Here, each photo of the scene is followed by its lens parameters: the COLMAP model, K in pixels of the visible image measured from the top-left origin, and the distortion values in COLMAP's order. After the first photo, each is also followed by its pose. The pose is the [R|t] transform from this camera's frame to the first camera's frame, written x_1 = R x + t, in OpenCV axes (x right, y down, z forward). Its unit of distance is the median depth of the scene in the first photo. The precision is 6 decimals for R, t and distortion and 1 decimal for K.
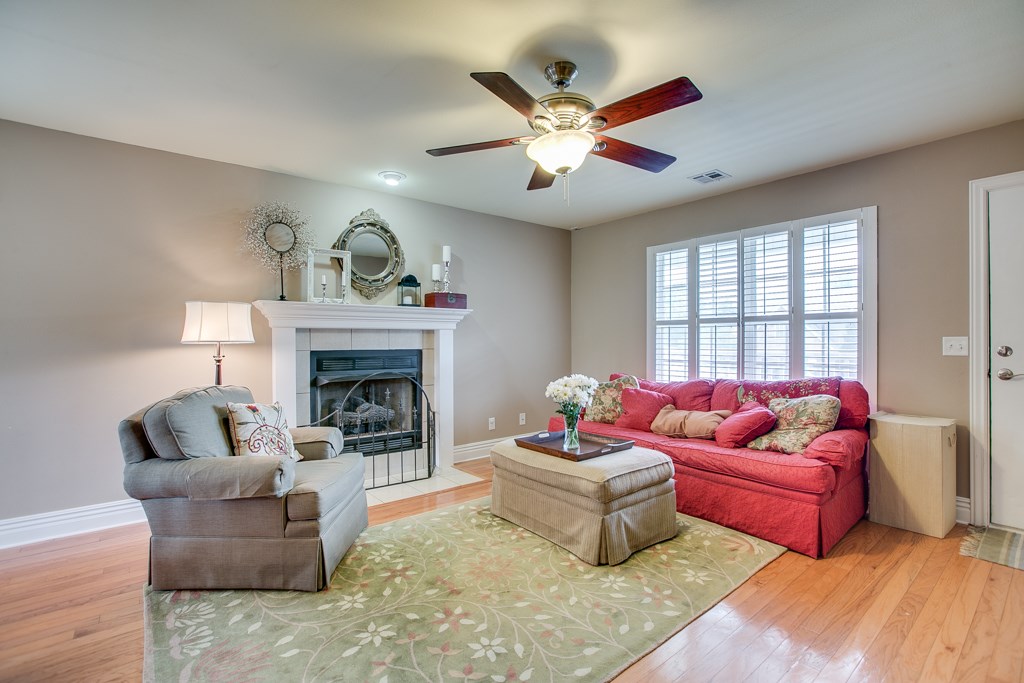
lens RADIAL K [[469.9, 0, 515.8], [0, 469.9, 340.2], [0, 0, 1]] dist [-0.054117, 0.022641]
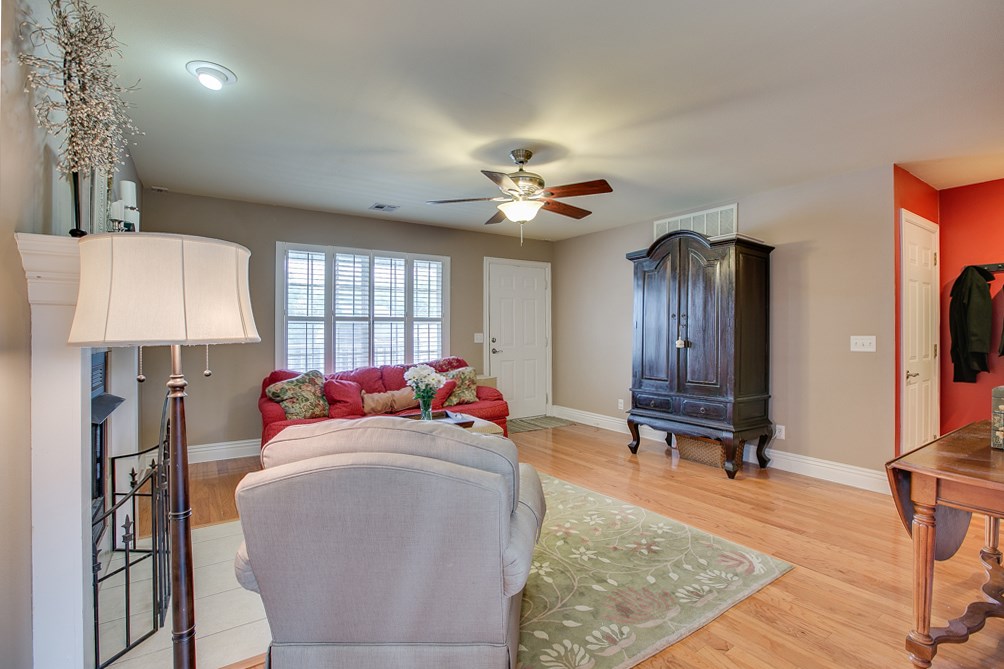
lens RADIAL K [[468.7, 0, 511.3], [0, 468.7, 334.0], [0, 0, 1]] dist [-0.049382, 0.000363]
pose [[0.087273, 0.000626, 0.996184, -1.037489], [0.000468, 1.000000, -0.000669, -0.002797], [-0.996184, 0.000525, 0.087272, 0.676522]]
